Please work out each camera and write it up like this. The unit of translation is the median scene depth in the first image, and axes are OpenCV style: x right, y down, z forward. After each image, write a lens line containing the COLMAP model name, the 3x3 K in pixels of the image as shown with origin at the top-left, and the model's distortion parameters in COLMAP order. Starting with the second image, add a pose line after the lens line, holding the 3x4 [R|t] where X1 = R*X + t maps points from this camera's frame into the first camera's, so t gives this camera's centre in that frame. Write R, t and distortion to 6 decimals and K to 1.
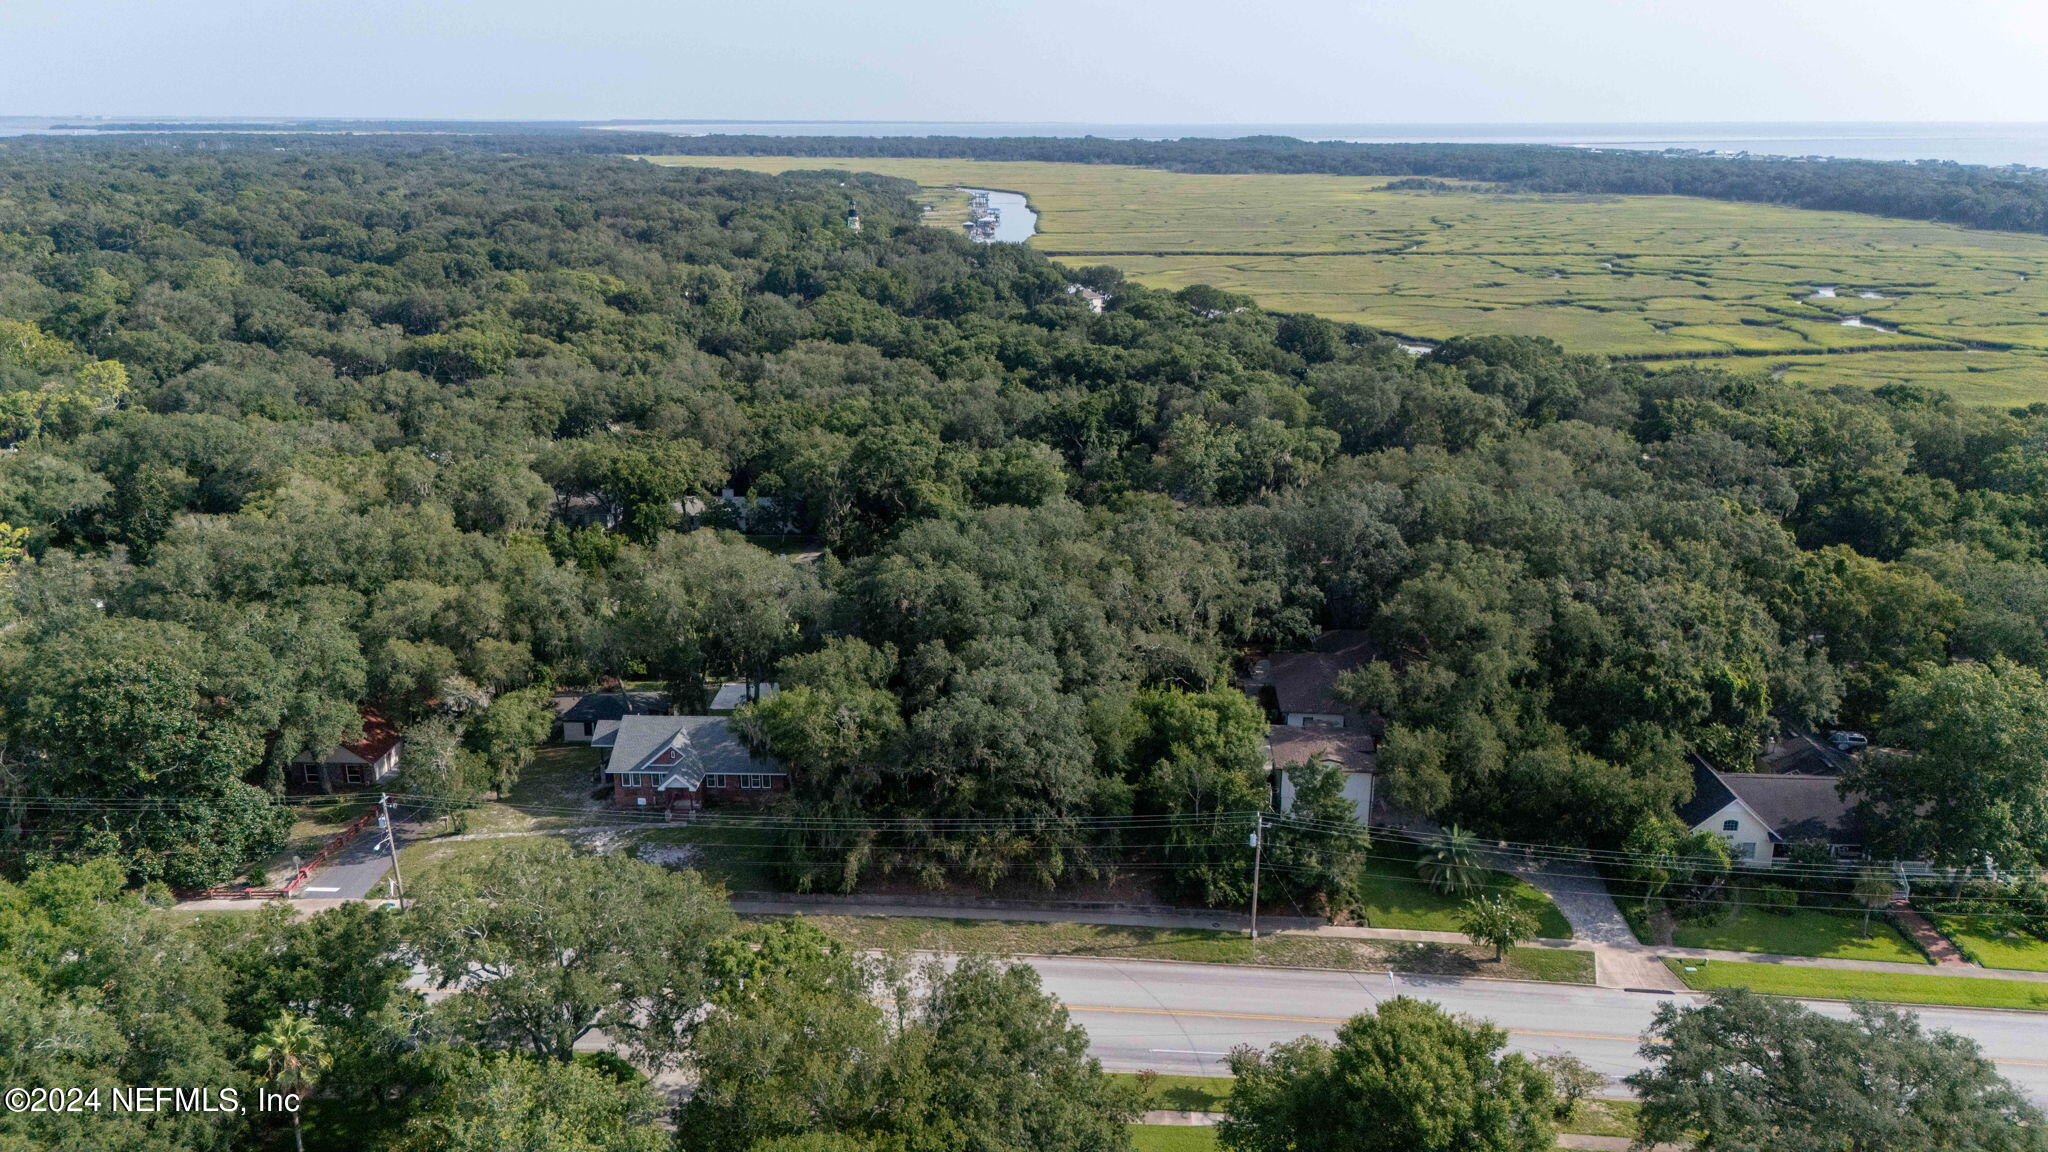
lens RADIAL K [[1501.9, 0, 1025.4], [0, 1501.9, 589.1], [0, 0, 1]] dist [0.068992, -0.074966]
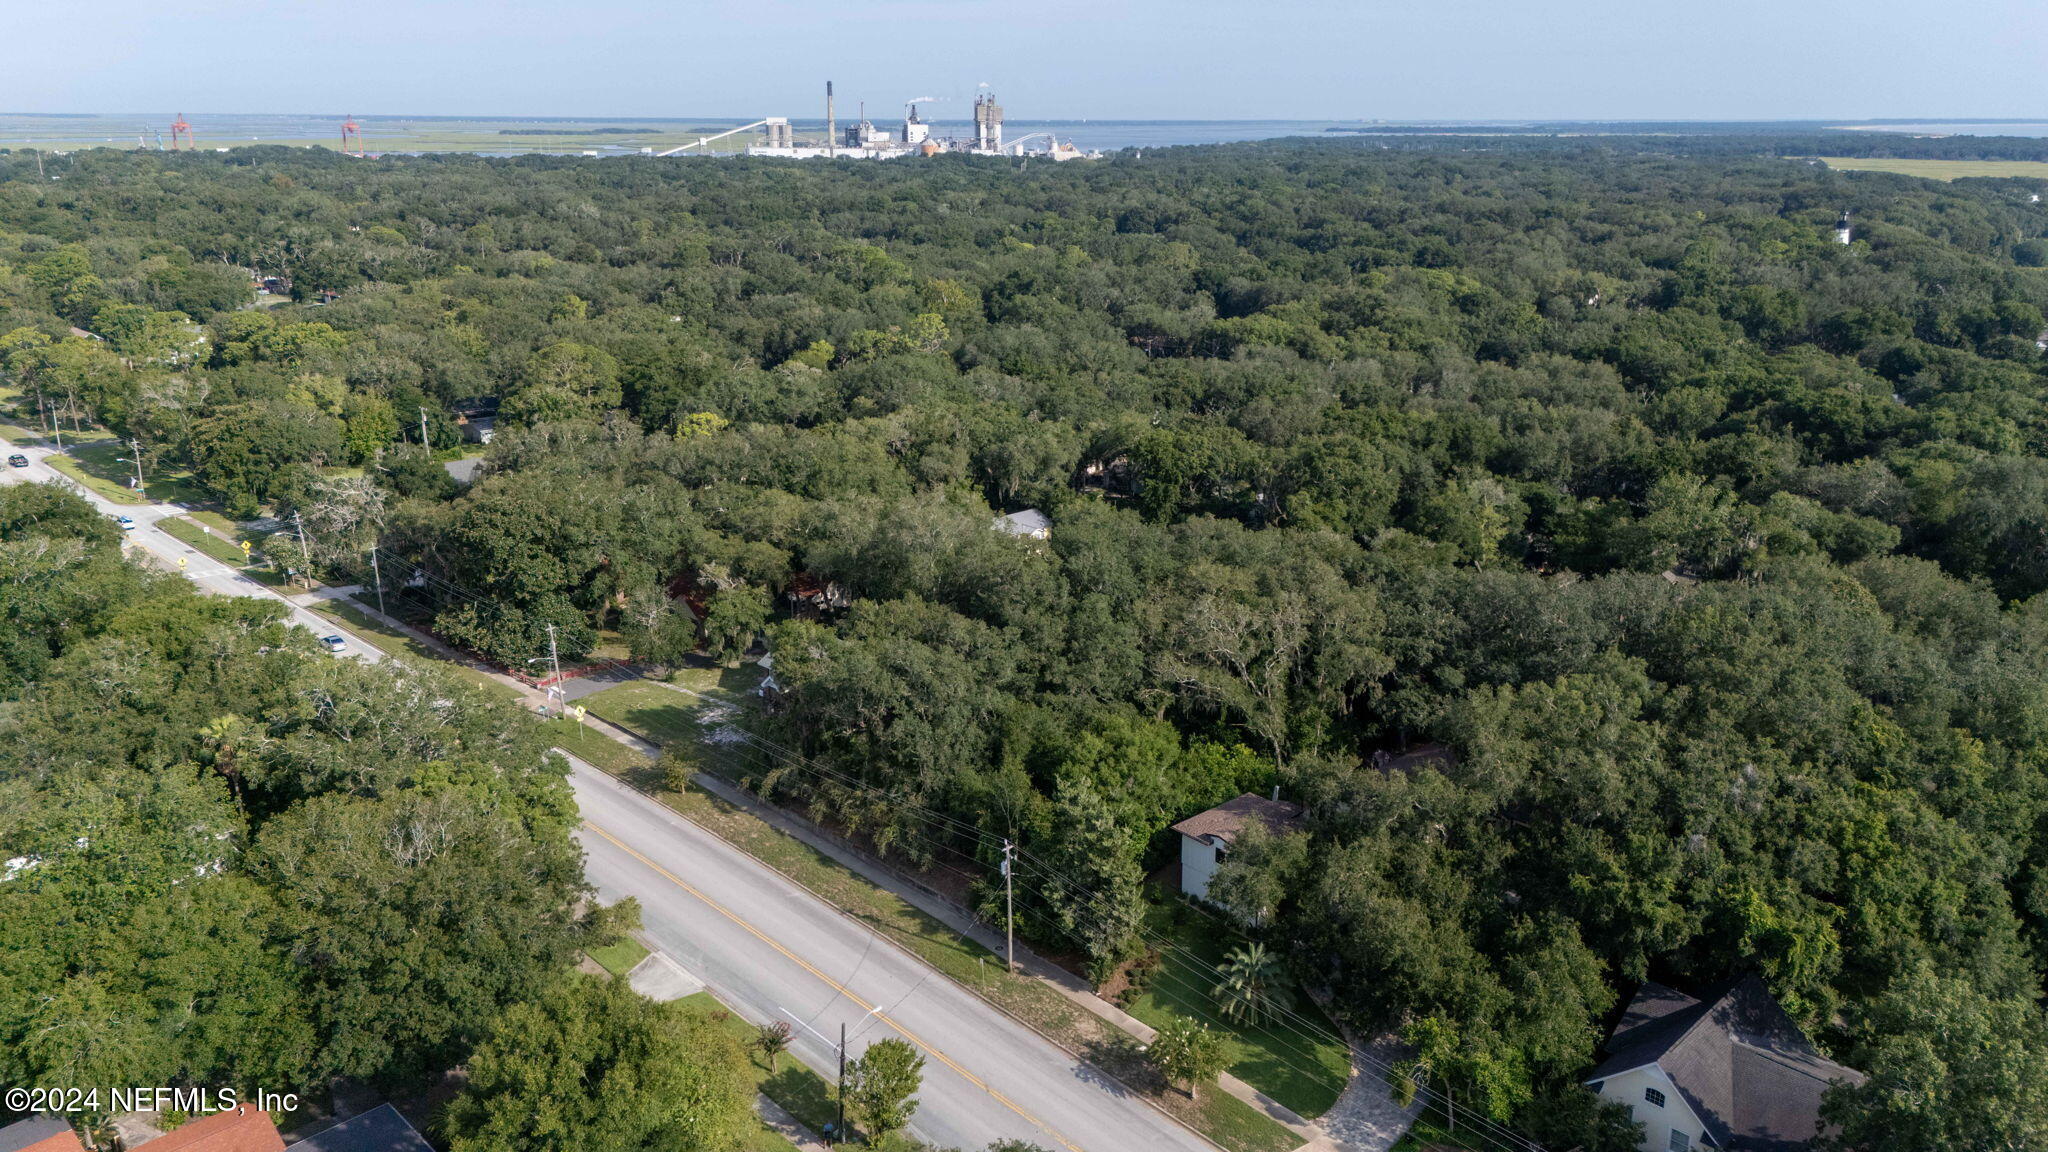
lens RADIAL K [[1501.9, 0, 1019.0], [0, 1501.9, 577.8], [0, 0, 1]] dist [0.068992, -0.074966]
pose [[0.731125, 0.199575, -0.652401, 0.552572], [-0.204539, 0.976390, 0.069465, -0.061141], [0.650861, 0.082654, 0.754684, 0.198125]]
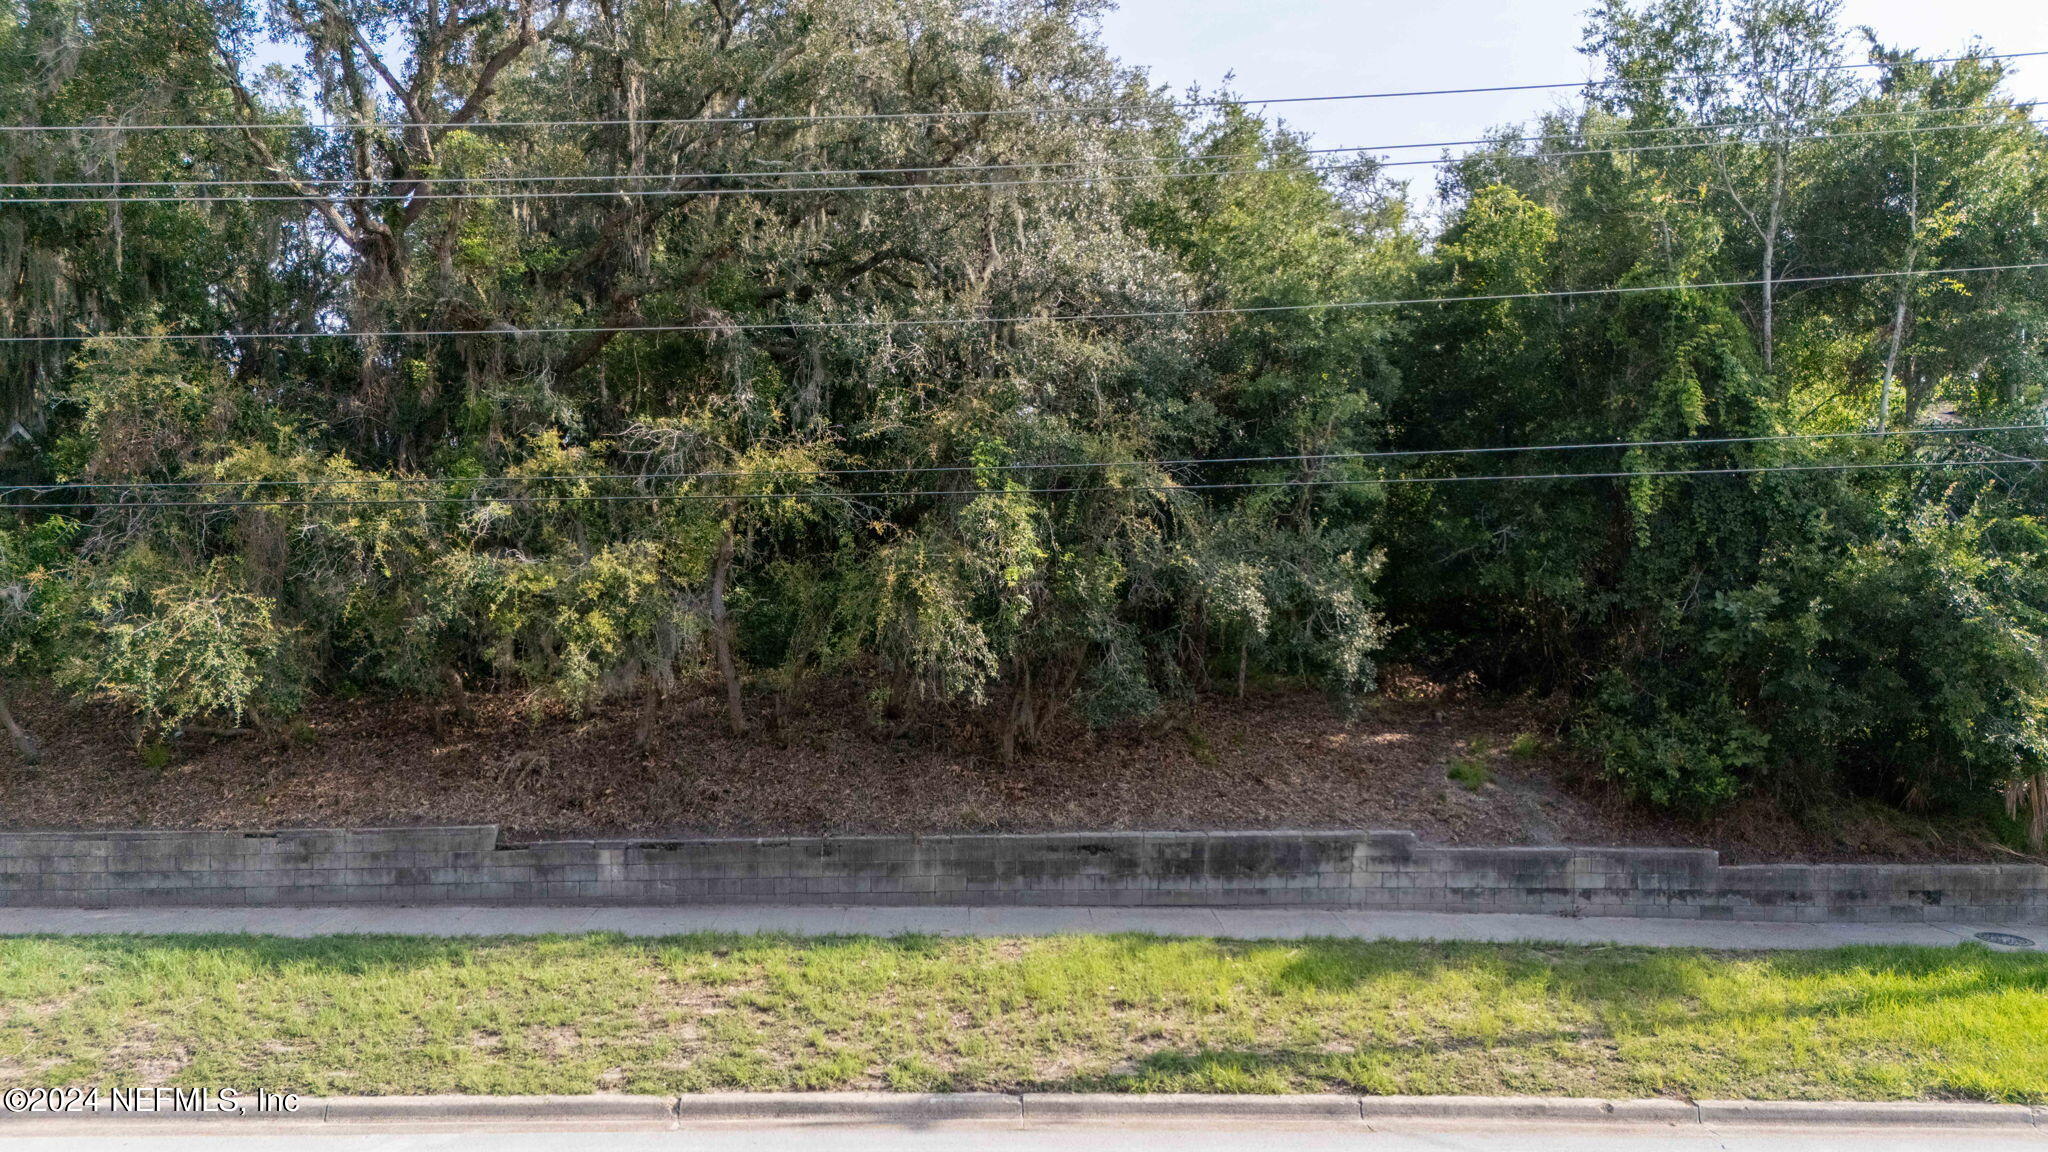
lens RADIAL K [[1501.9, 0, 1028.5], [0, 1501.9, 572.4], [0, 0, 1]] dist [0.068992, -0.074966]
pose [[0.997234, -0.007639, 0.073934, 0.009060], [0.029521, 0.953594, -0.299644, 0.177688], [-0.068214, 0.300998, 0.951182, 0.647551]]
